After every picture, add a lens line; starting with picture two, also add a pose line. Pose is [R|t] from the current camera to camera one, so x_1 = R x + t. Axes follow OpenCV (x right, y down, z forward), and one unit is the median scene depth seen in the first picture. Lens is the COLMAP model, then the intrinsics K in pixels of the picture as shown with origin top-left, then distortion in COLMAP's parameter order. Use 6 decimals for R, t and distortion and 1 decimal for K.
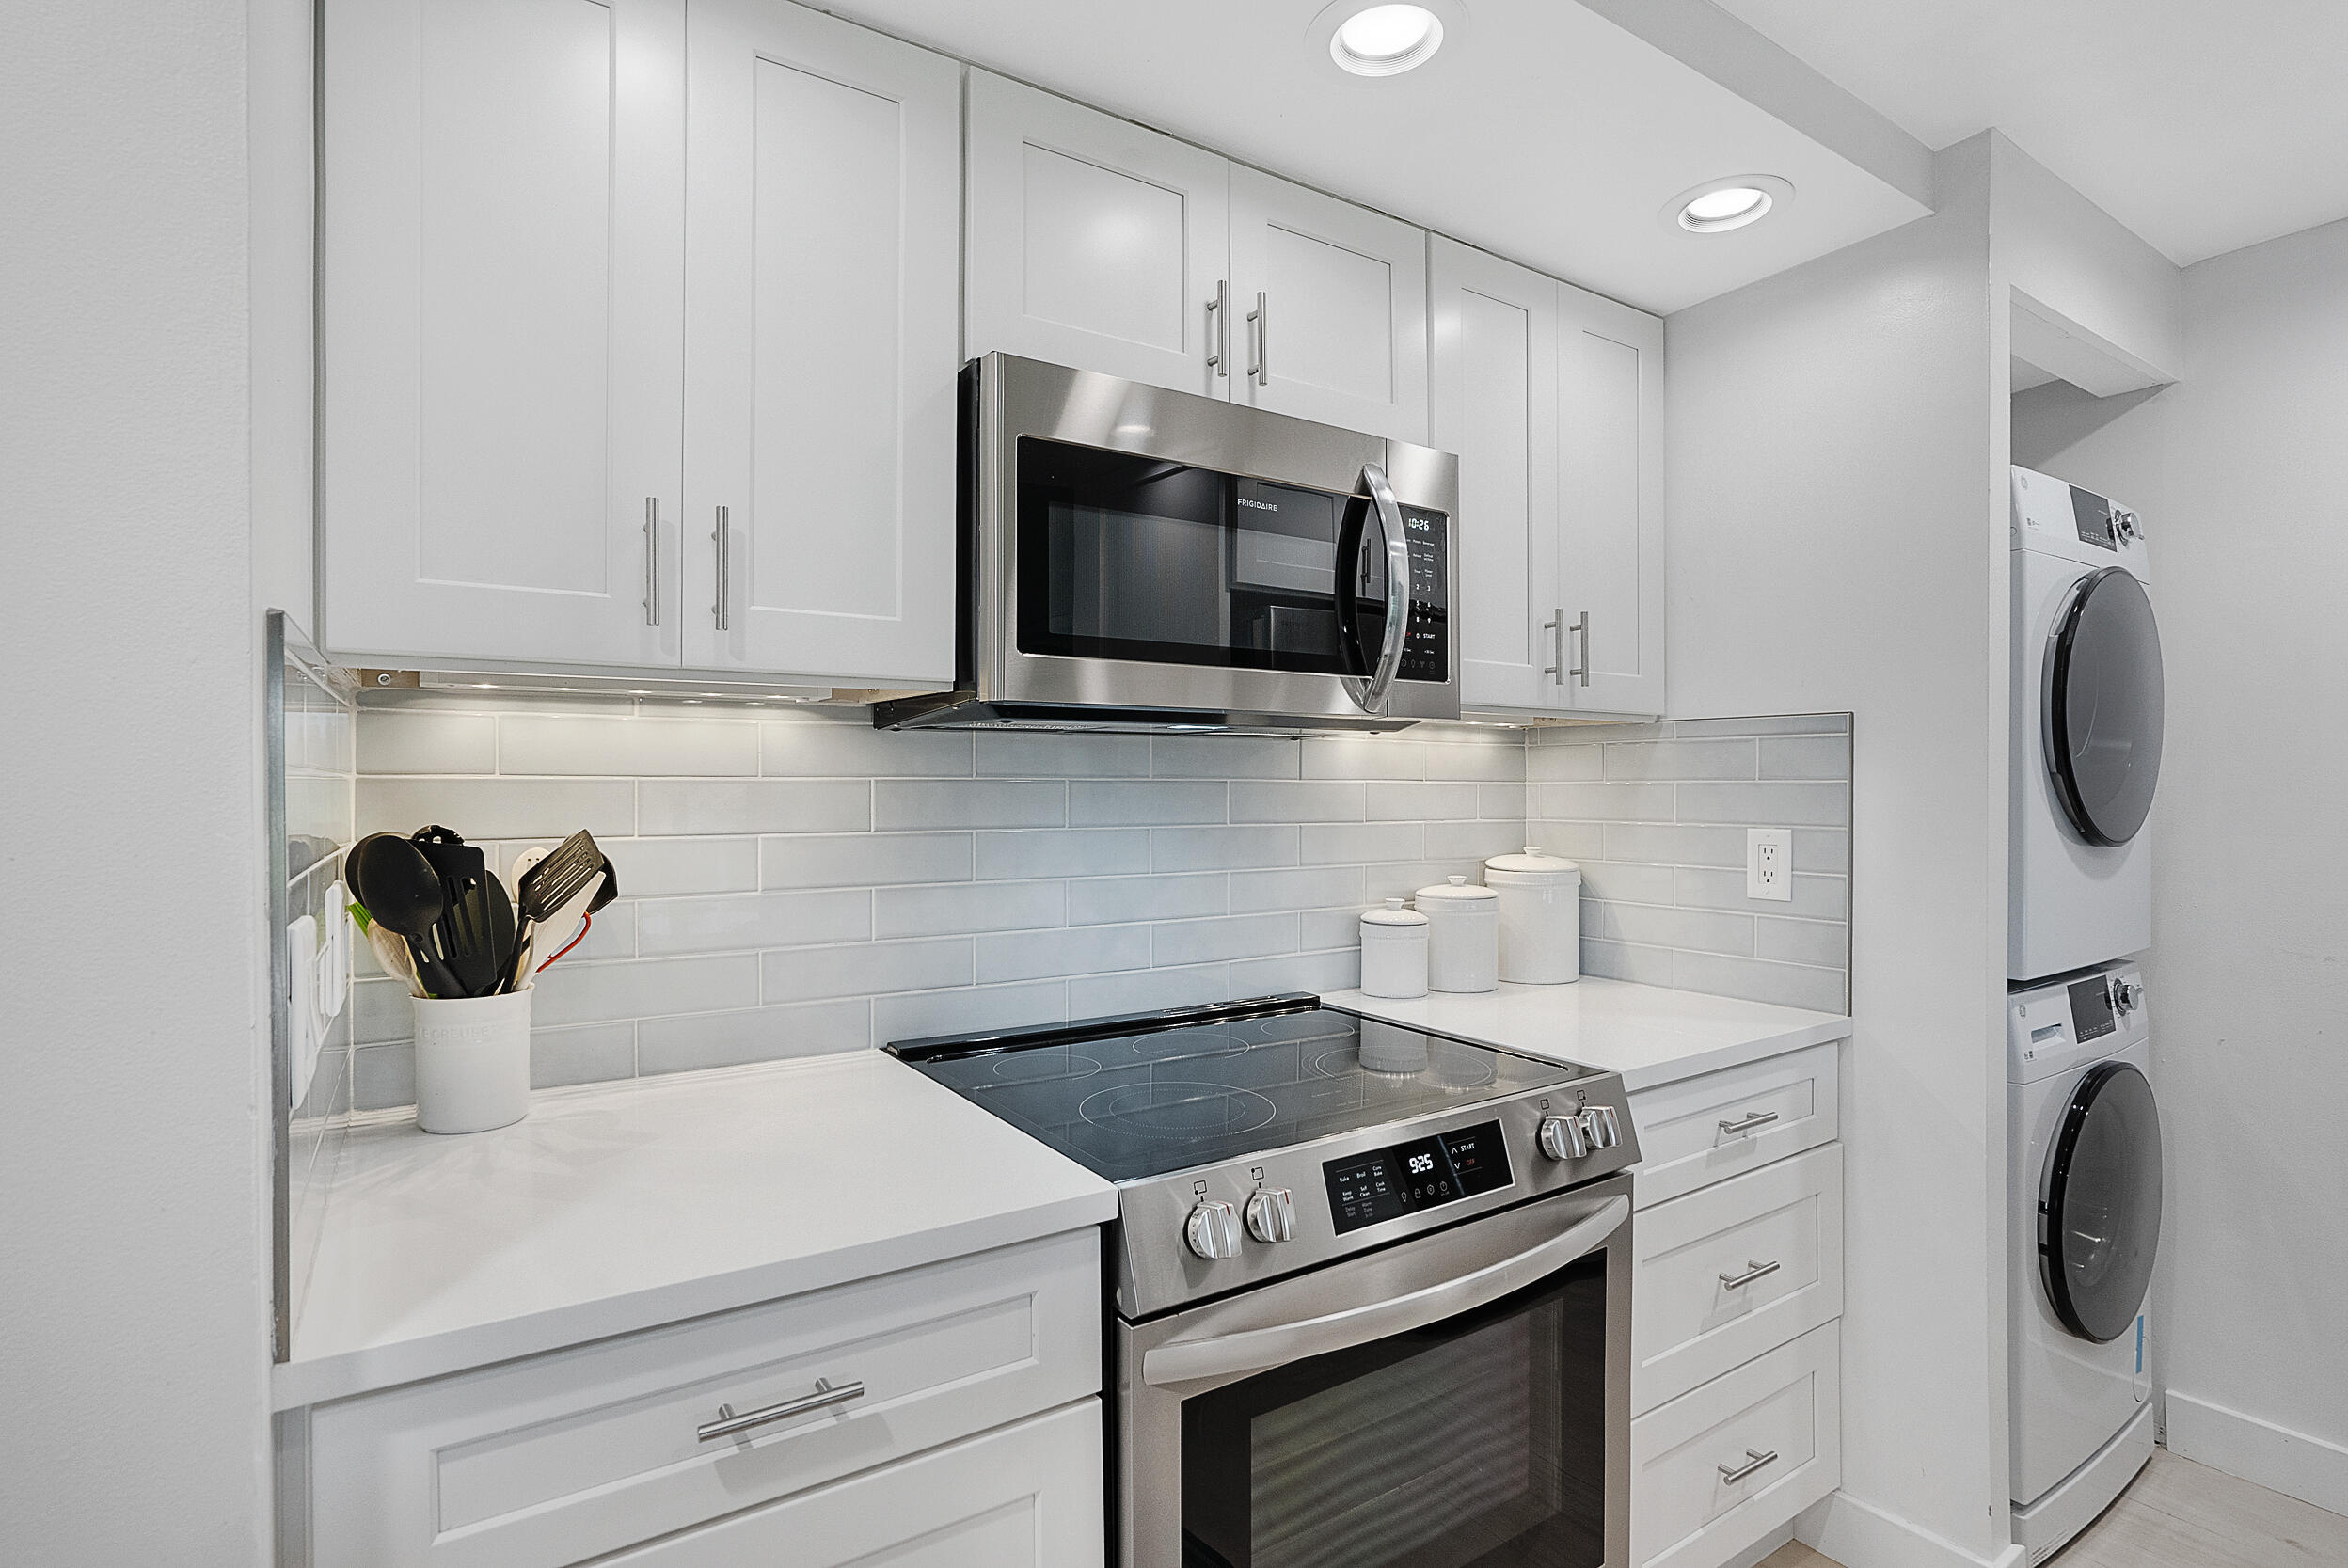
lens RADIAL K [[1137.8, 0, 1174.0], [0, 1137.8, 784.0], [0, 0, 1]] dist [-0.060547, 0.024238]
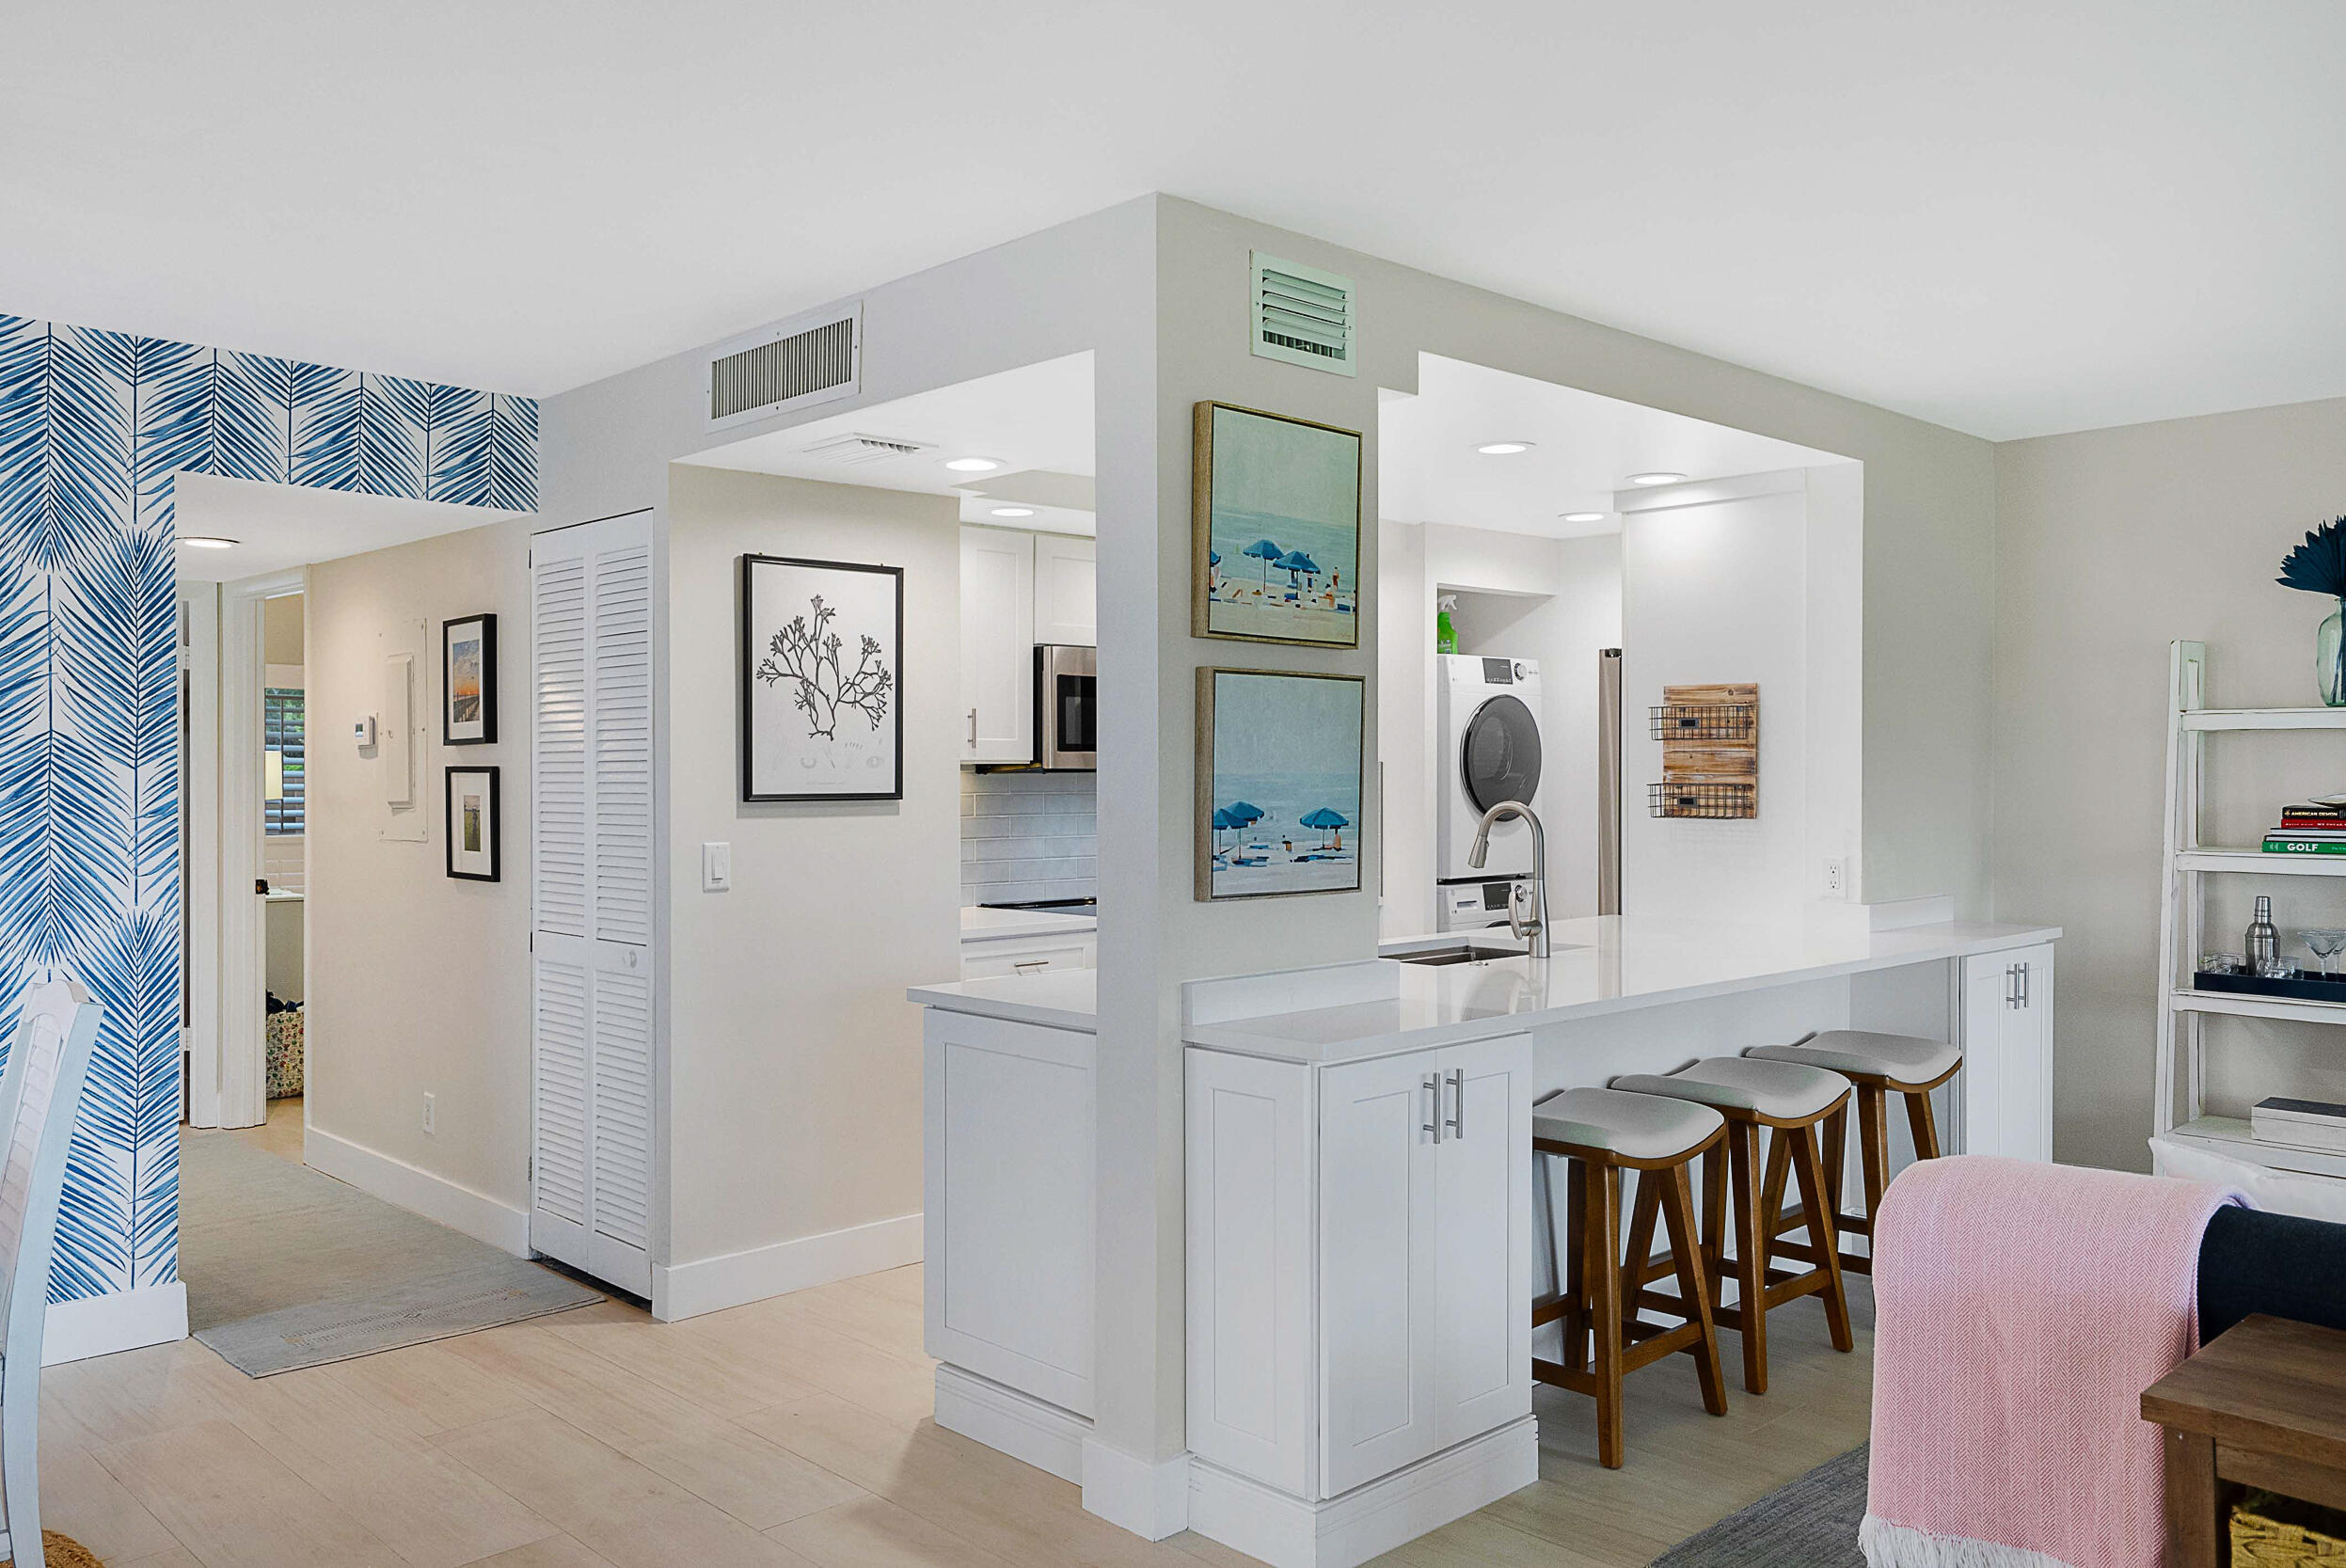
lens RADIAL K [[1796.2, 0, 1173.0], [0, 1796.2, 784.0], [0, 0, 1]] dist [0.044546, 0.000360]
pose [[0.976180, -0.003992, 0.216925, -0.663898], [0.002440, 0.999969, 0.007423, -0.053035], [-0.216948, -0.006717, 0.976160, -2.750383]]
